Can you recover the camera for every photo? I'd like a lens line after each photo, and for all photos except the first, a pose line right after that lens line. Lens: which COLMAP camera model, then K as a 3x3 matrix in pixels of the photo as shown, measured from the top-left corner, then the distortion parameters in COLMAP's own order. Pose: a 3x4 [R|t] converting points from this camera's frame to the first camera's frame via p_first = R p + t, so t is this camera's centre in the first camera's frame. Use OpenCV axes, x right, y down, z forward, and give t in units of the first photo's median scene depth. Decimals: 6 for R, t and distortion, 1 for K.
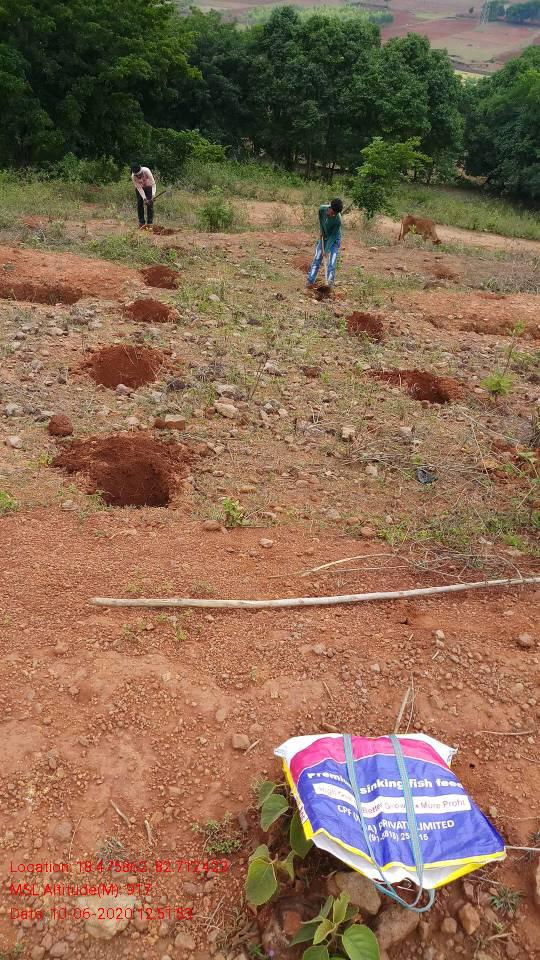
lens RADIAL K [[780.9, 0, 270.0], [0, 780.9, 480.0], [0, 0, 1]] dist [-0.007187, -0.002948]
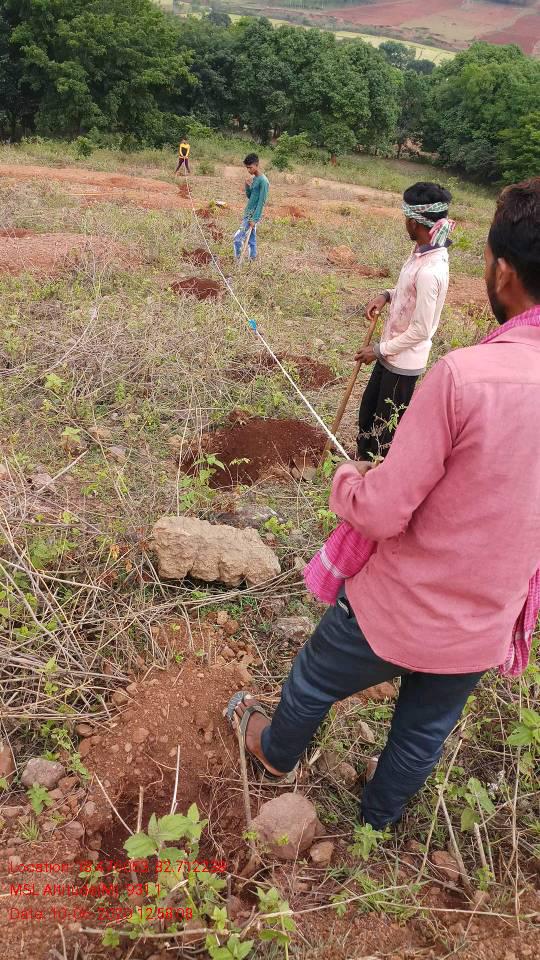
lens RADIAL K [[780.9, 0, 270.0], [0, 780.9, 480.0], [0, 0, 1]] dist [-0.007187, -0.002948]
pose [[0.999734, 0.014732, 0.017719, 0.022589], [-0.015273, 0.999409, 0.030786, 0.123441], [-0.017255, -0.031049, 0.999369, -0.323342]]
